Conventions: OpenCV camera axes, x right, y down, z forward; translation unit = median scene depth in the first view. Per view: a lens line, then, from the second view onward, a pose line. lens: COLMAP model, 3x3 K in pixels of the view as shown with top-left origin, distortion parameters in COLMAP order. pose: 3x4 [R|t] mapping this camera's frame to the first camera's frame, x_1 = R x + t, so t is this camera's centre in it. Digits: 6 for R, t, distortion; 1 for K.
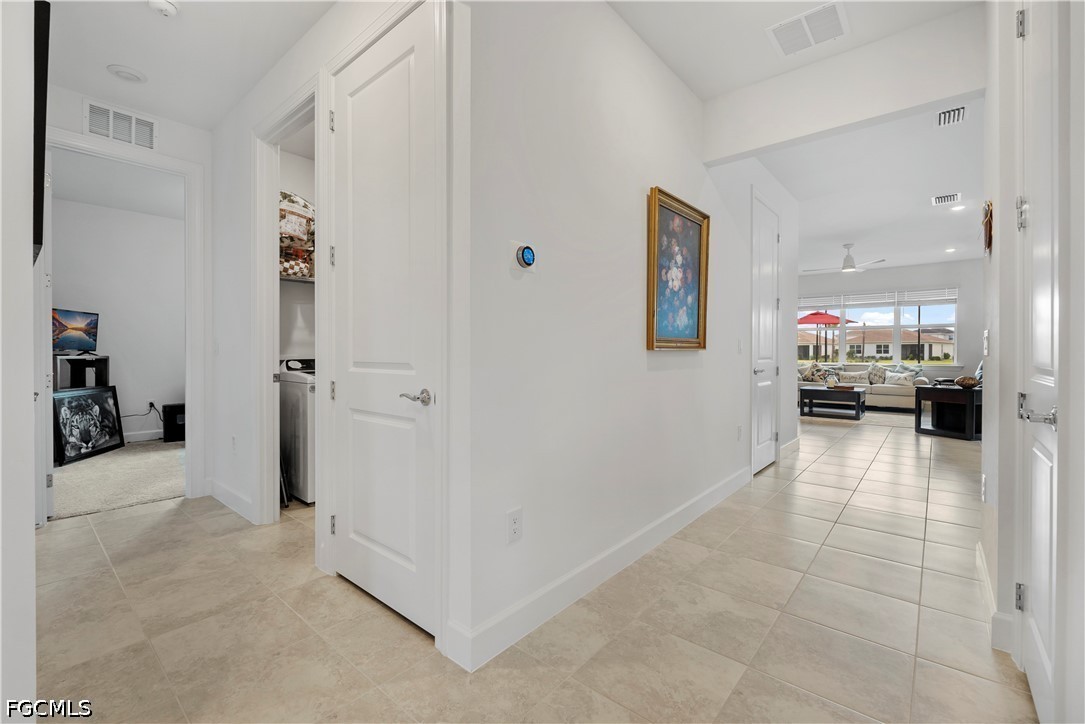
lens RADIAL K [[466.4, 0, 535.3], [0, 466.4, 360.2], [0, 0, 1]] dist [-0.009878, -0.000497]
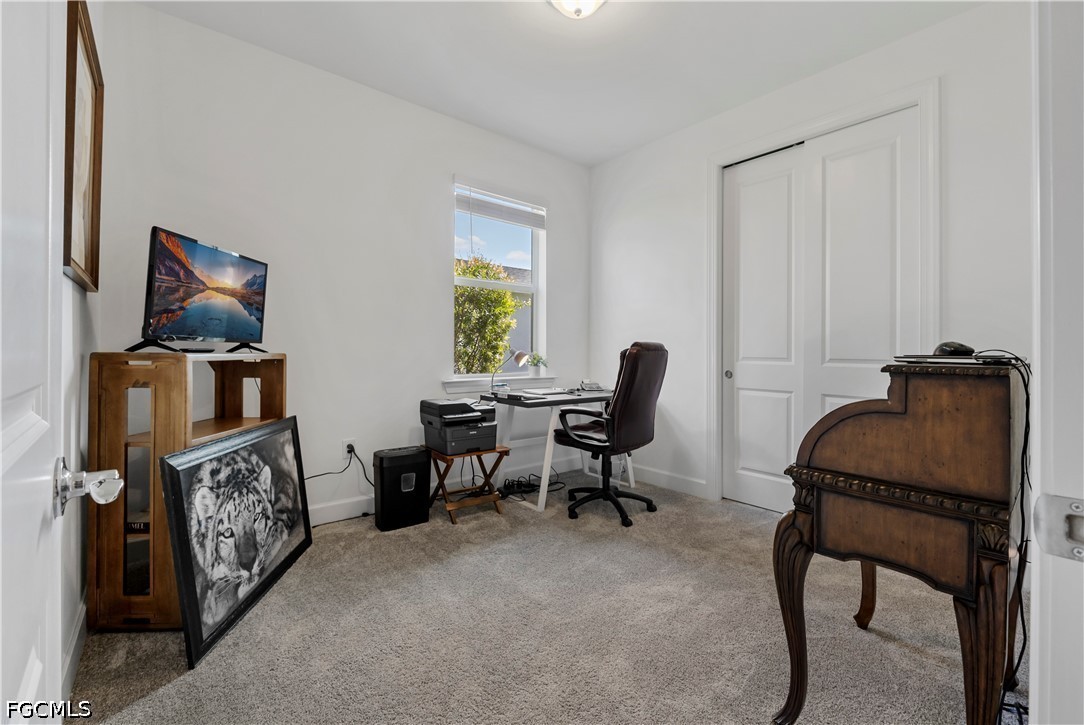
lens RADIAL K [[460.2, 0, 542.4], [0, 460.2, 358.7], [0, 0, 1]] dist [-0.000090, -0.000089]
pose [[0.988638, 0.009051, -0.150045, -0.617910], [-0.009355, 0.999955, -0.001322, -0.005931], [0.150027, 0.002710, 0.988678, 0.599148]]
